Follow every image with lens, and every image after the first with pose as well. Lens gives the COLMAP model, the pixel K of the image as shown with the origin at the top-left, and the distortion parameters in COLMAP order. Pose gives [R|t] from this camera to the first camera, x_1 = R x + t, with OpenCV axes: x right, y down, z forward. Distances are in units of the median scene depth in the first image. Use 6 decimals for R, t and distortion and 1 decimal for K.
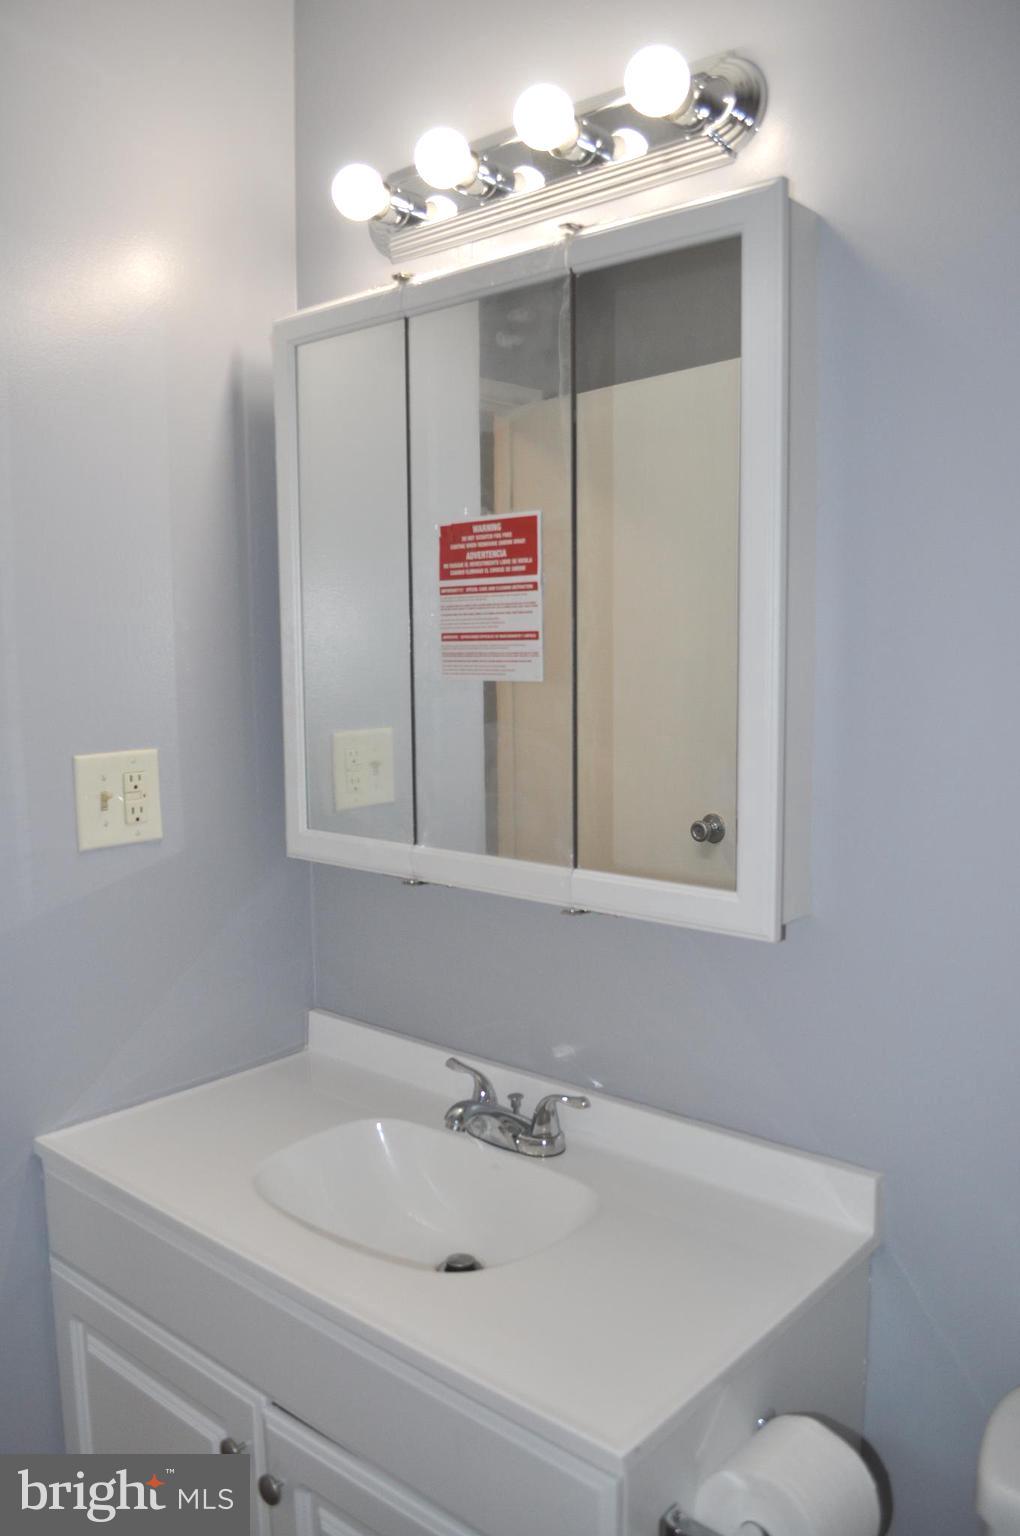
lens RADIAL K [[1205.3, 0, 507.0], [0, 1205.3, 779.6], [0, 0, 1]] dist [-0.080780, 0.005091]
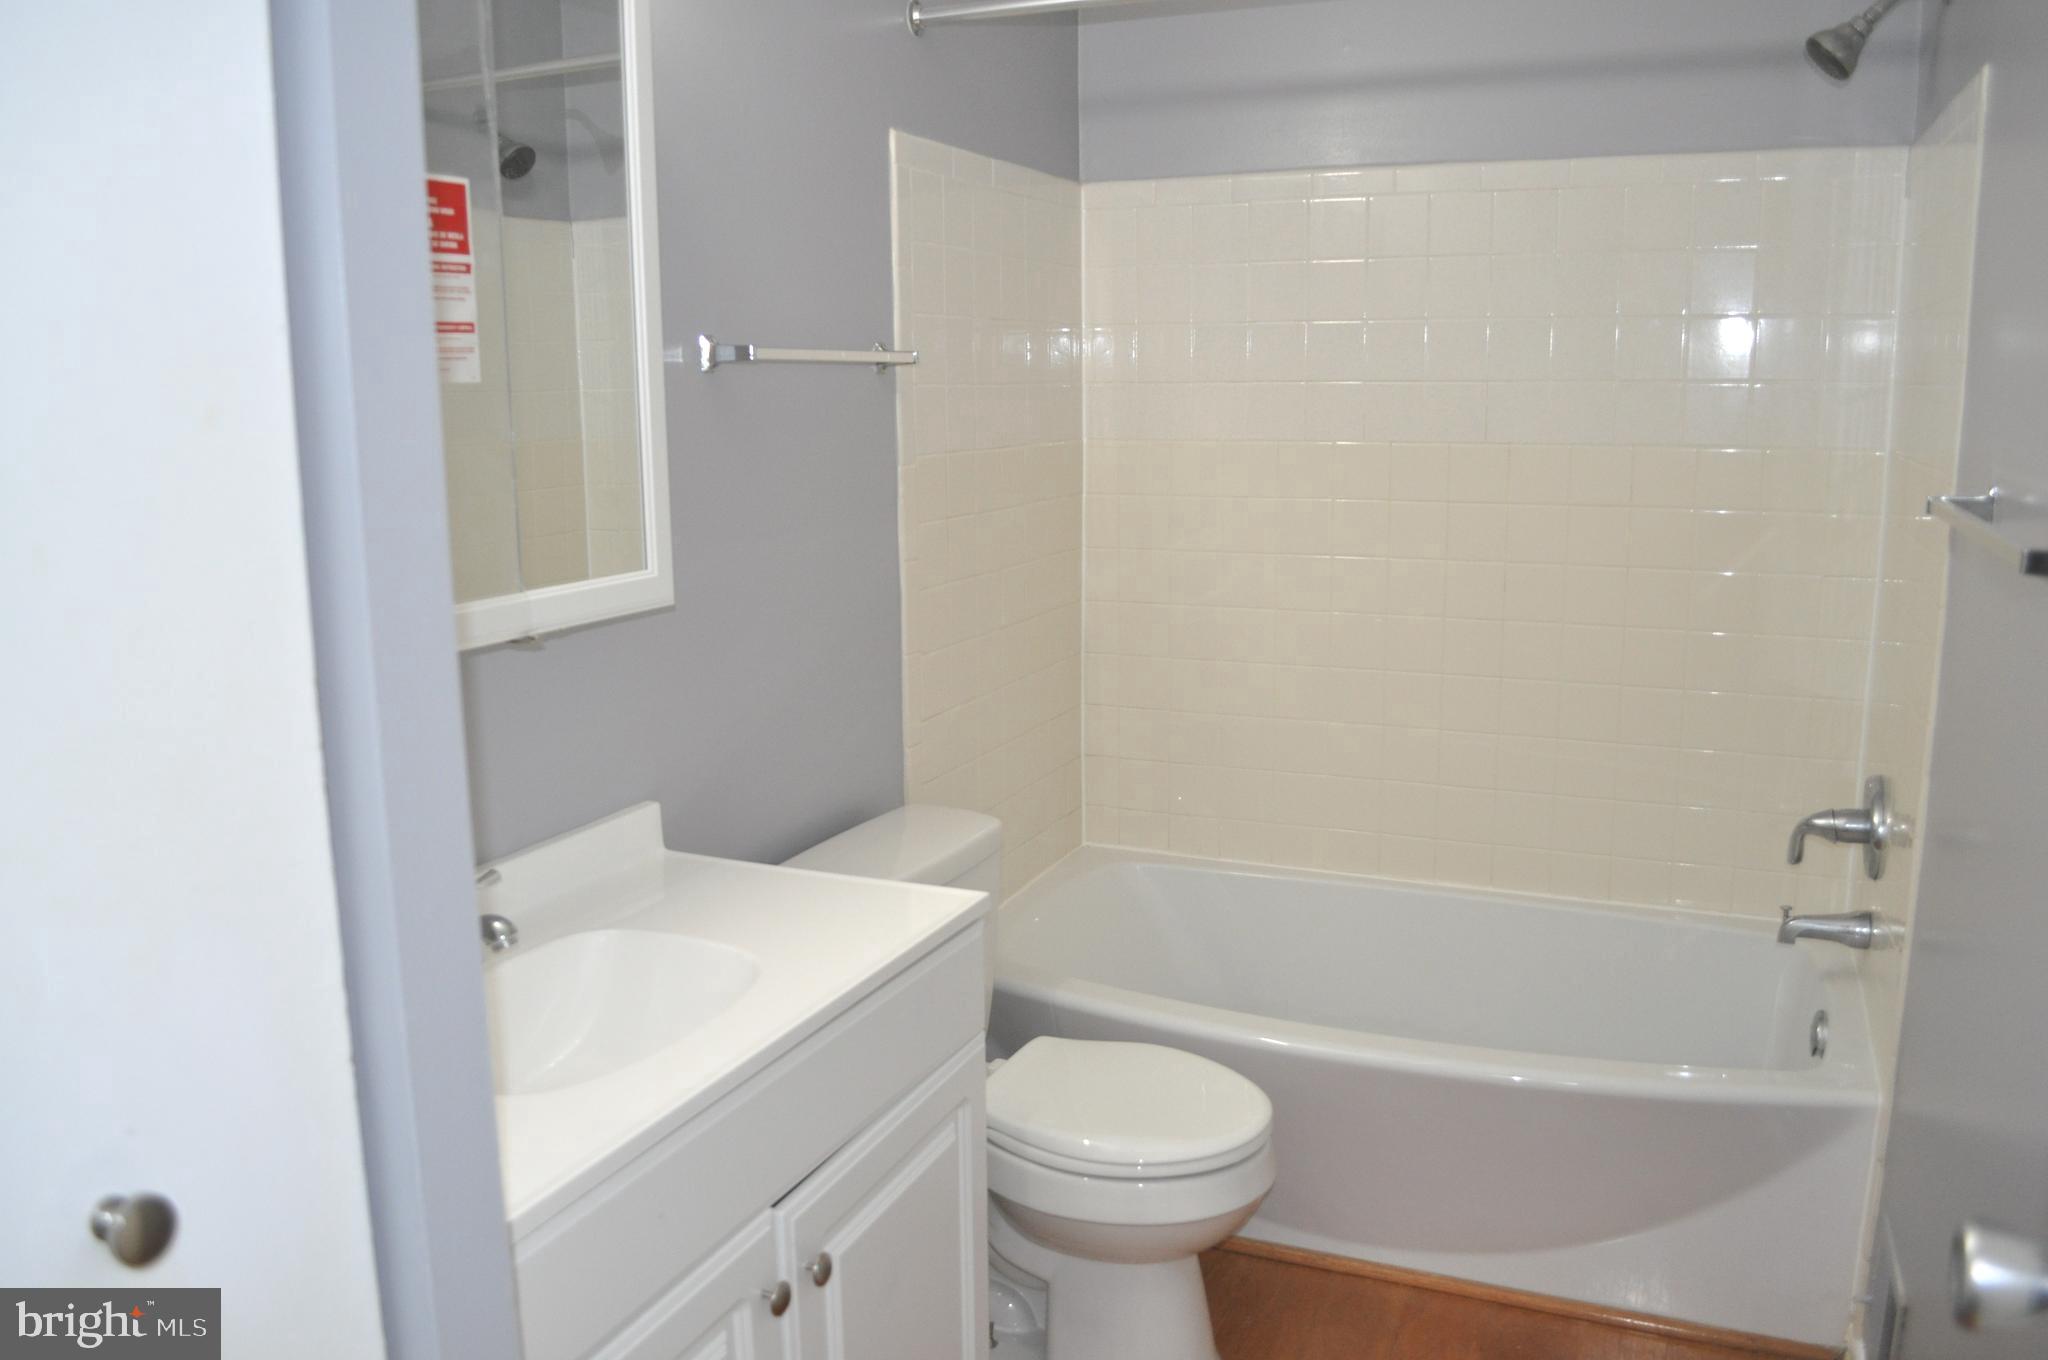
lens RADIAL K [[1607.1, 0, 1013.3], [0, 1607.1, 682.9], [0, 0, 1]] dist [-0.080780, 0.005091]
pose [[-0.297963, -0.180614, 0.937335, -1.174353], [0.115362, 0.967927, 0.223181, -0.083106], [-0.947581, 0.174633, -0.267570, 0.980339]]
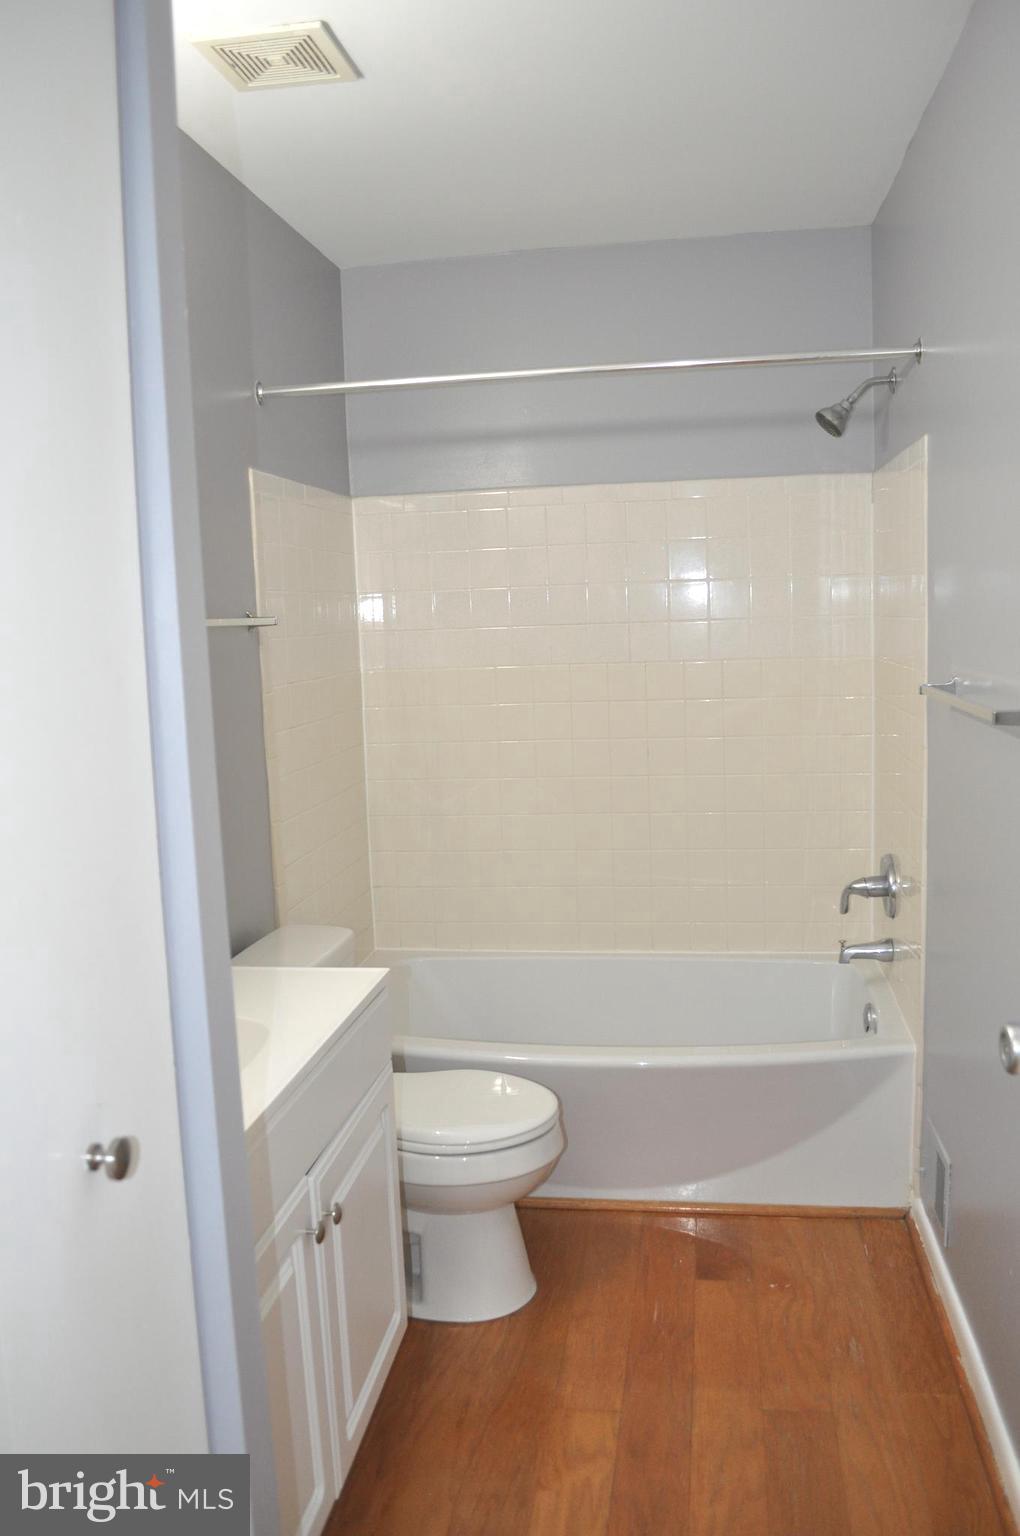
lens RADIAL K [[1205.3, 0, 519.3], [0, 1205.3, 760.9], [0, 0, 1]] dist [-0.080780, 0.005091]
pose [[-0.534361, -0.091096, 0.840333, -1.301658], [0.127215, 0.974184, 0.186501, -0.141128], [-0.835628, 0.206562, -0.508977, 1.261327]]
